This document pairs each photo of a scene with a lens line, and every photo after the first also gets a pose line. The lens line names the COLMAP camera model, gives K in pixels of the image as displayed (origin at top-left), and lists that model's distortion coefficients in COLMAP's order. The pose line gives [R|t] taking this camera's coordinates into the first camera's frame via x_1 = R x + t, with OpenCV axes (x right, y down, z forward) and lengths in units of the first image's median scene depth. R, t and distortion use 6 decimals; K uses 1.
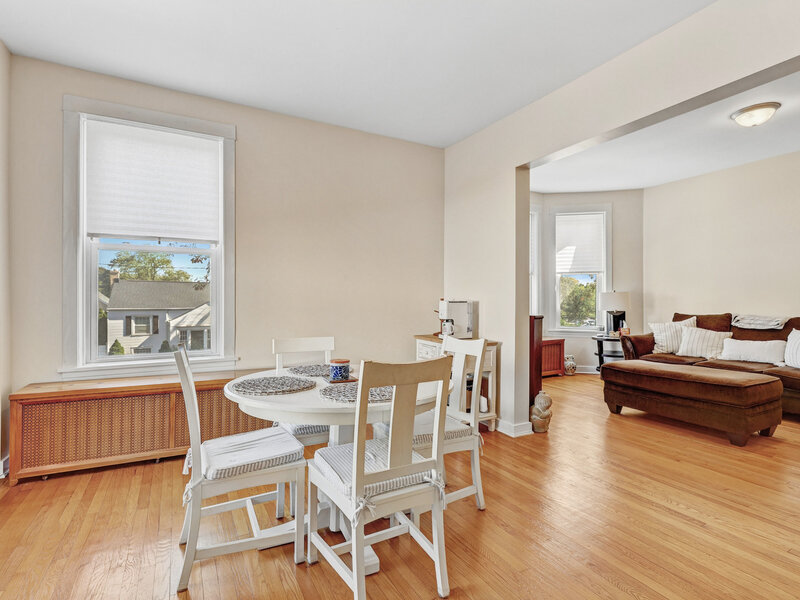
lens RADIAL K [[407.7, 0, 403.6], [0, 407.7, 300.4], [0, 0, 1]] dist [0.000436, -0.000703]
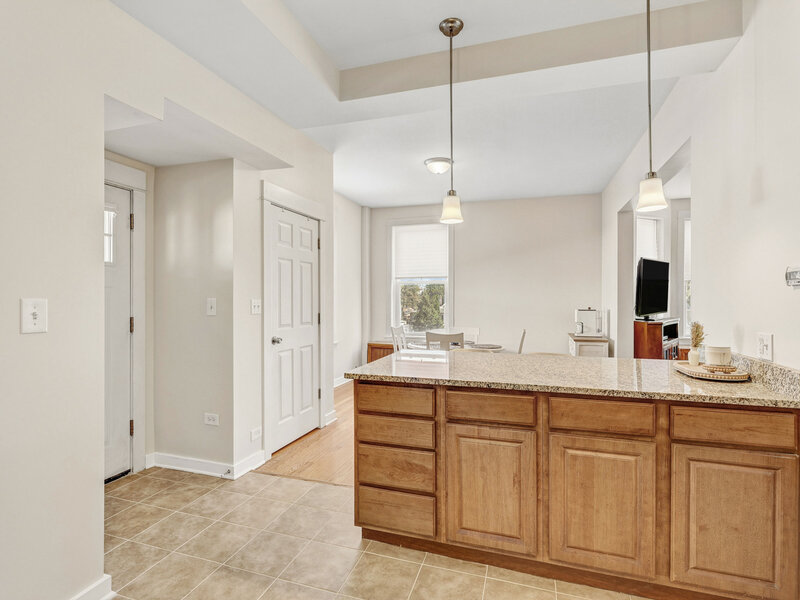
lens RADIAL K [[407.7, 0, 398.8], [0, 407.7, 300.6], [0, 0, 1]] dist [0.000436, -0.000703]
pose [[0.684508, -0.000539, -0.729005, 0.777397], [-0.001562, 0.999996, -0.002206, -0.027972], [0.729004, 0.002649, 0.684504, -0.464824]]
